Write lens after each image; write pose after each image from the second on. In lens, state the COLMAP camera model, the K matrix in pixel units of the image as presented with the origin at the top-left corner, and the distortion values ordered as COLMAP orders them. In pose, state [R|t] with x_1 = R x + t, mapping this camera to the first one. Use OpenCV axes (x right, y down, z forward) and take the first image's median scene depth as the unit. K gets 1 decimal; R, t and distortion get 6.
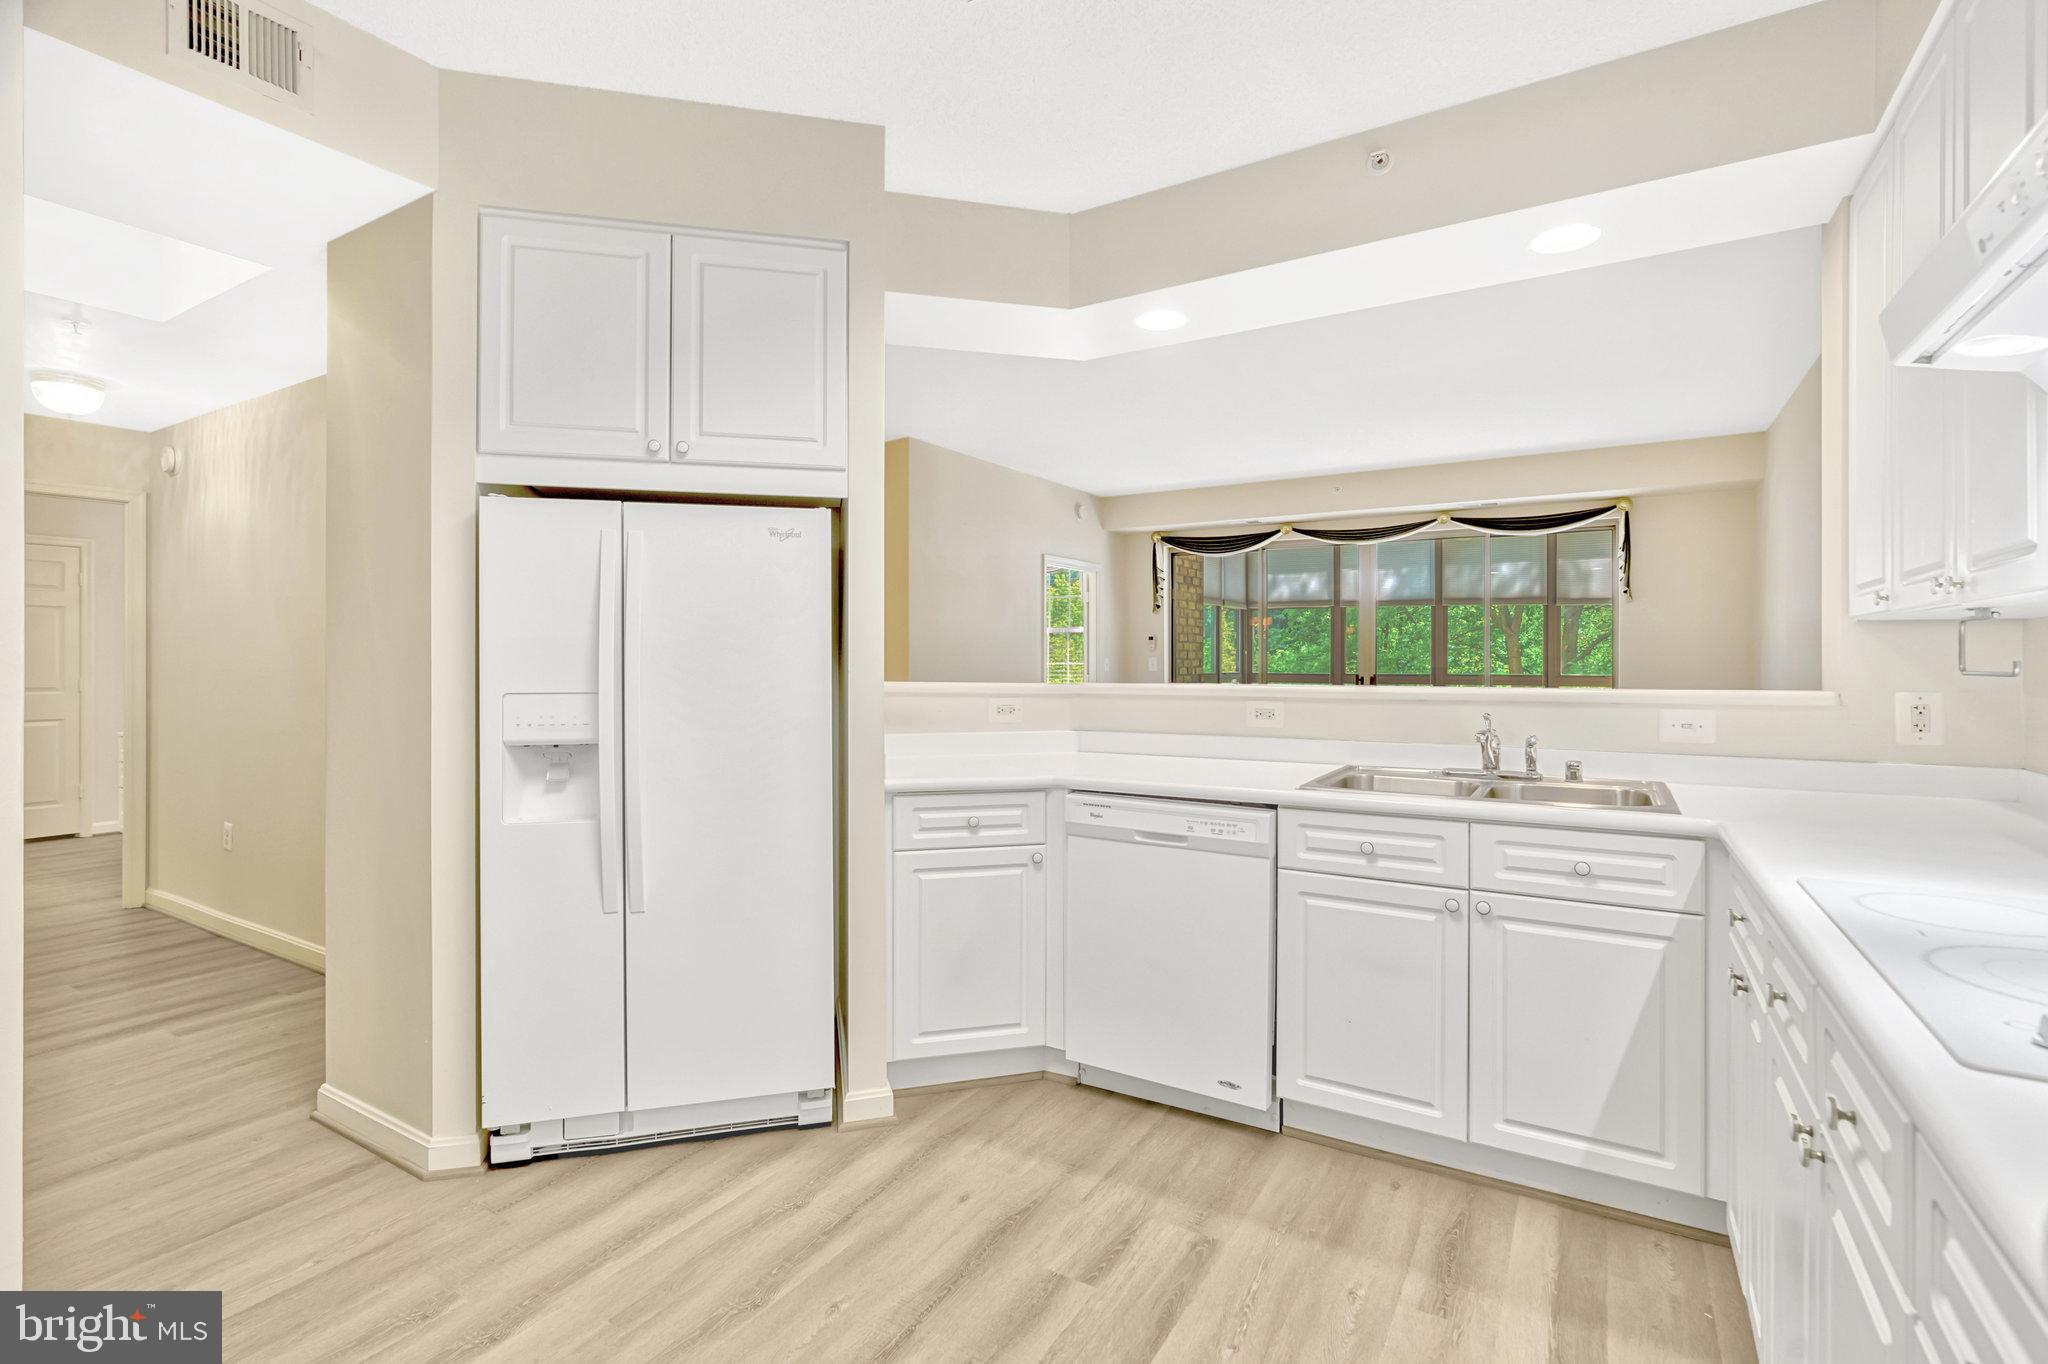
lens RADIAL K [[939.2, 0, 1038.8], [0, 939.2, 663.7], [0, 0, 1]] dist [-0.013396, -0.000075]
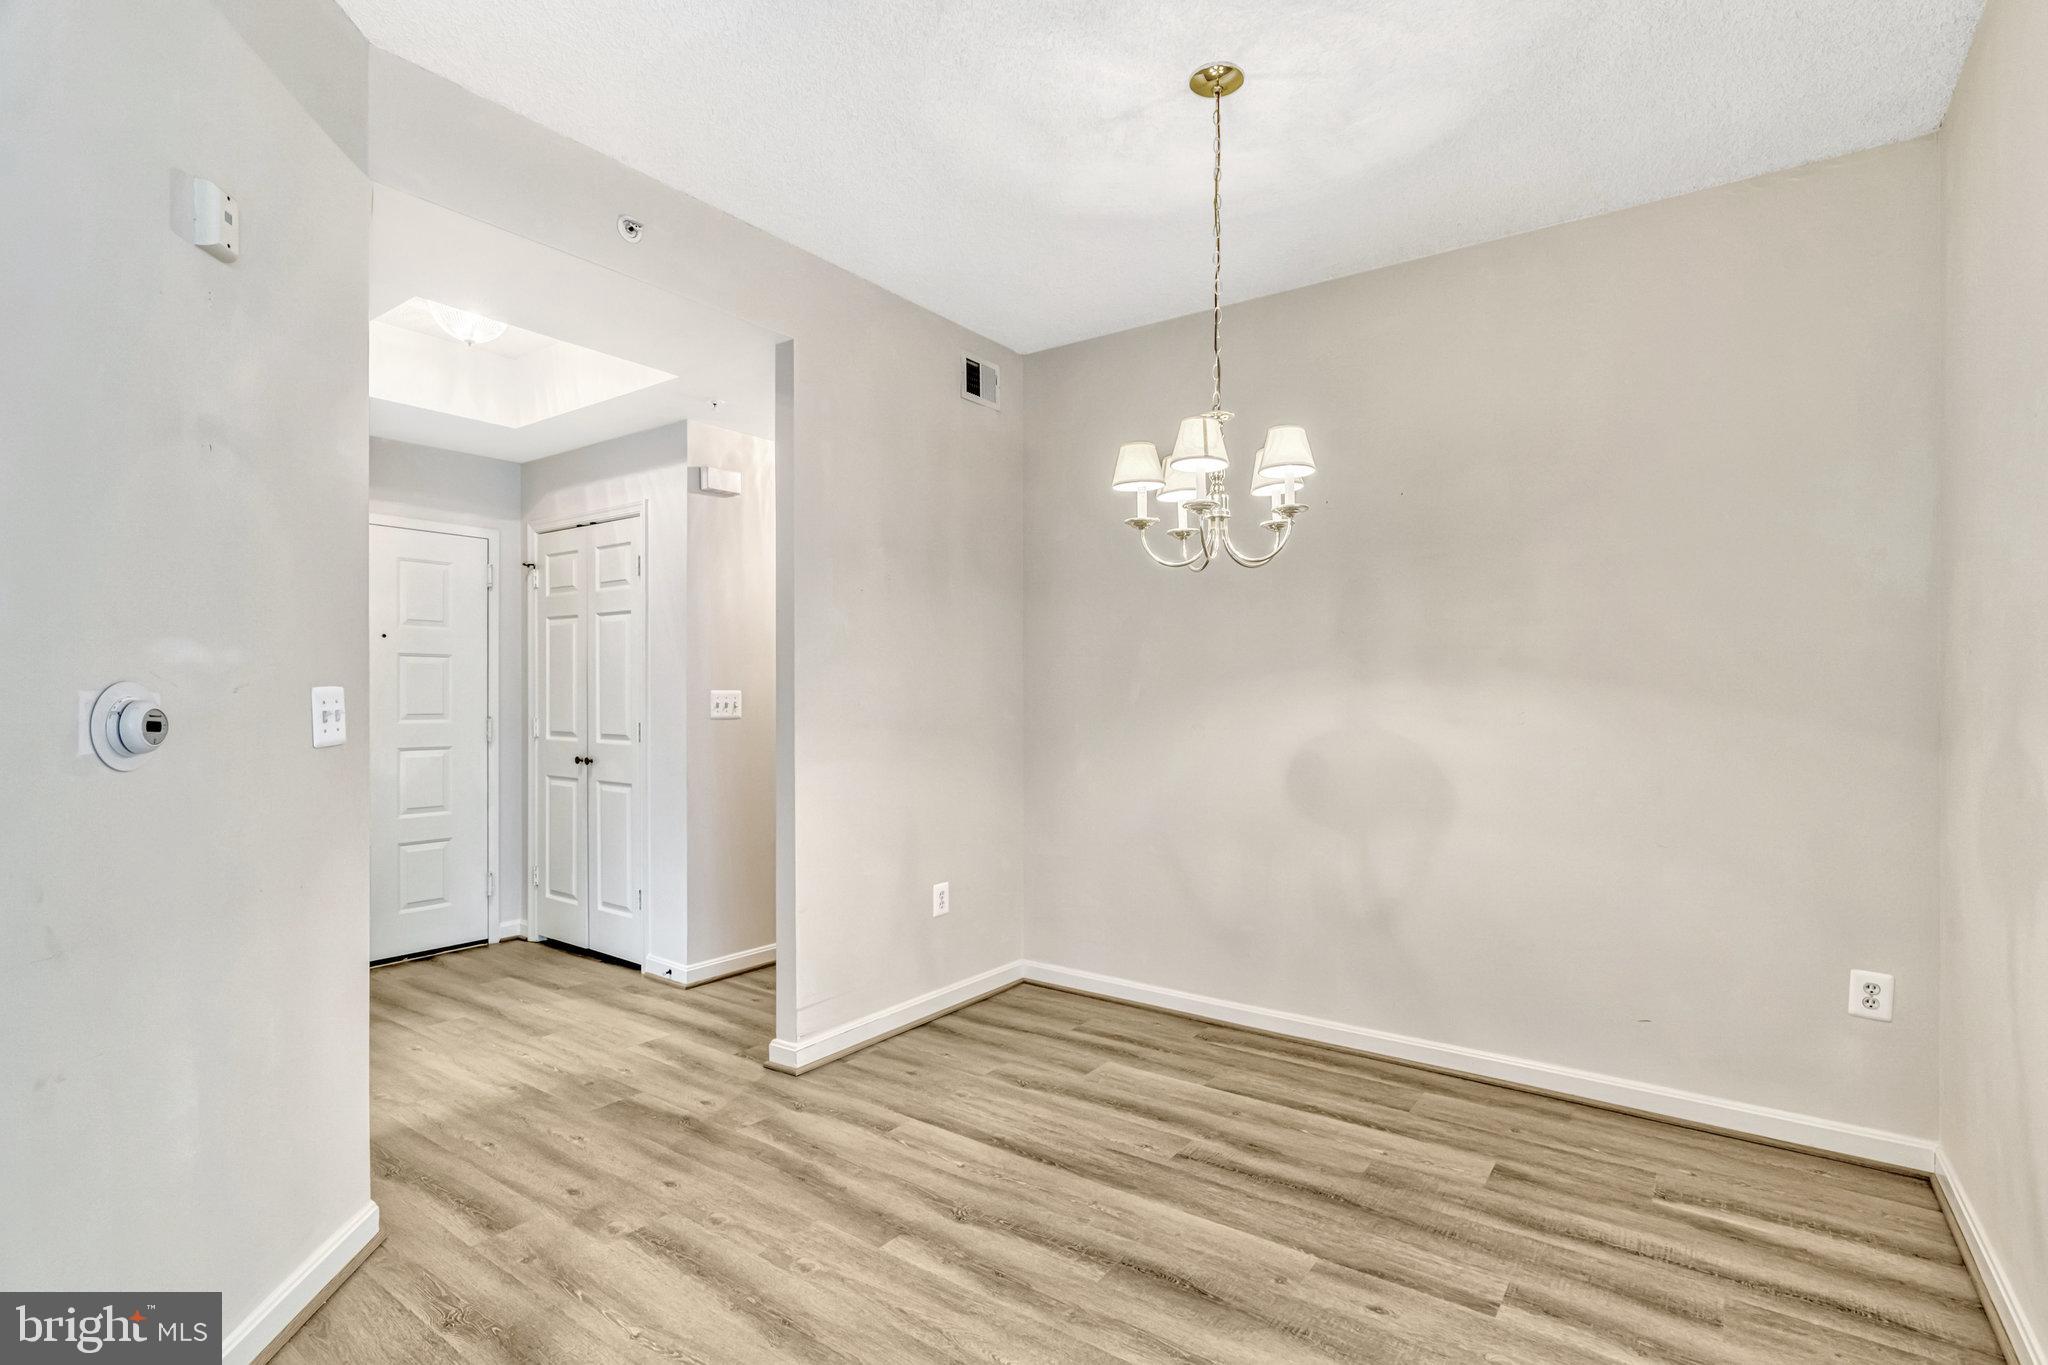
lens RADIAL K [[955.1, 0, 1043.3], [0, 955.1, 702.8], [0, 0, 1]] dist [-0.001938, 0.000133]
pose [[-0.074702, 0.004445, -0.997196, 0.163599], [-0.005279, 0.999974, 0.004853, 0.002541], [0.997192, 0.005627, -0.074676, 1.972781]]
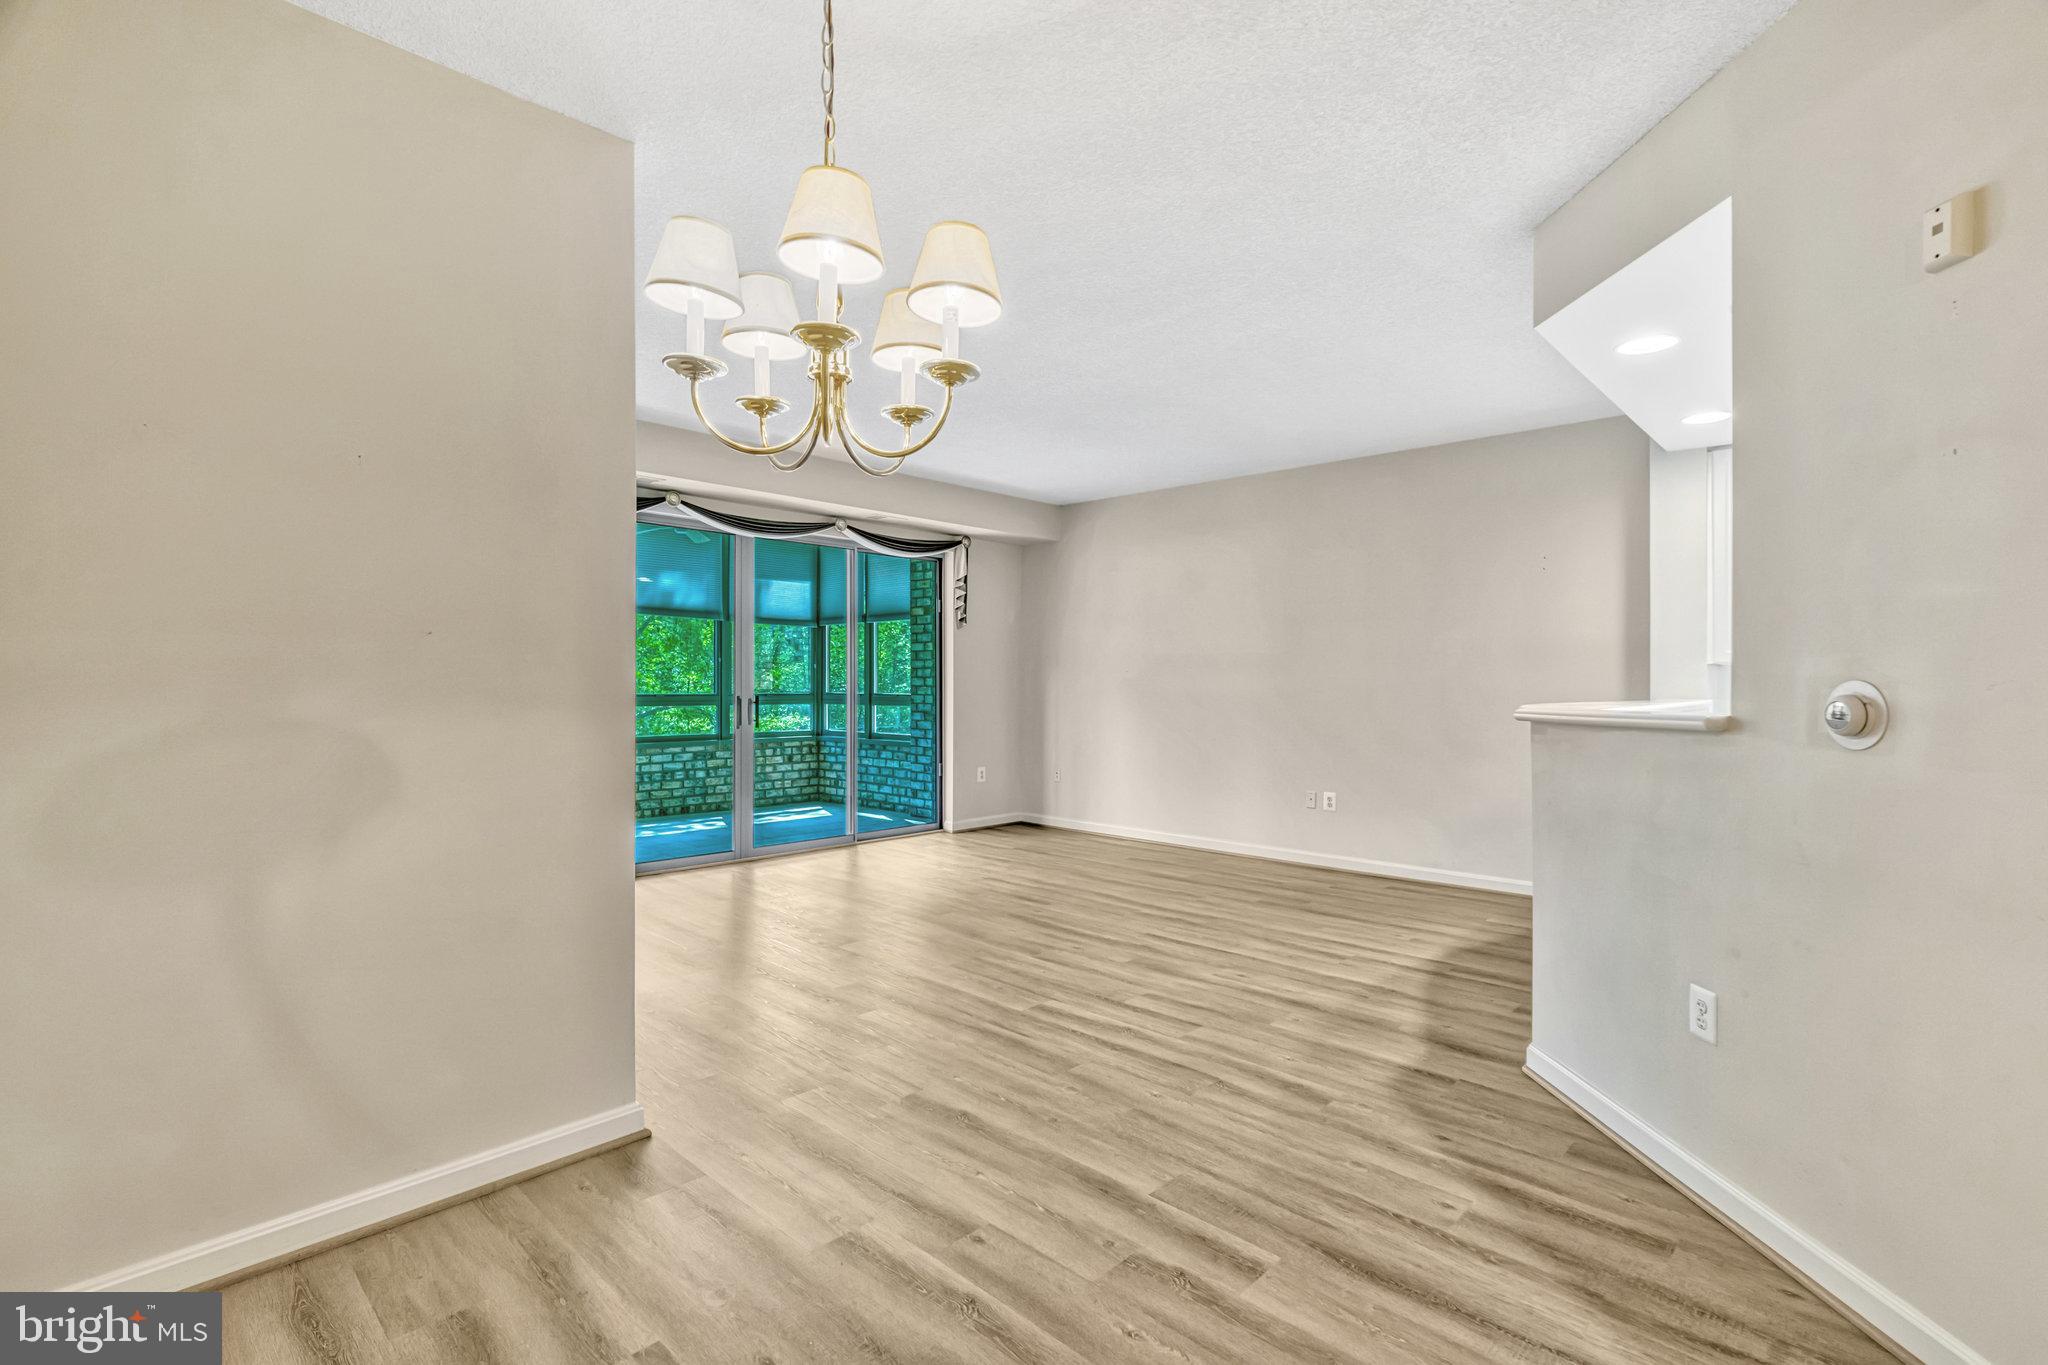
lens RADIAL K [[944.5, 0, 1033.4], [0, 944.5, 676.2], [0, 0, 1]] dist [-0.000407, 0.000162]
pose [[0.211970, 0.005475, 0.977261, -1.283938], [-0.000093, 0.999984, -0.005582, -0.003343], [-0.977276, 0.001092, 0.211967, 1.847685]]
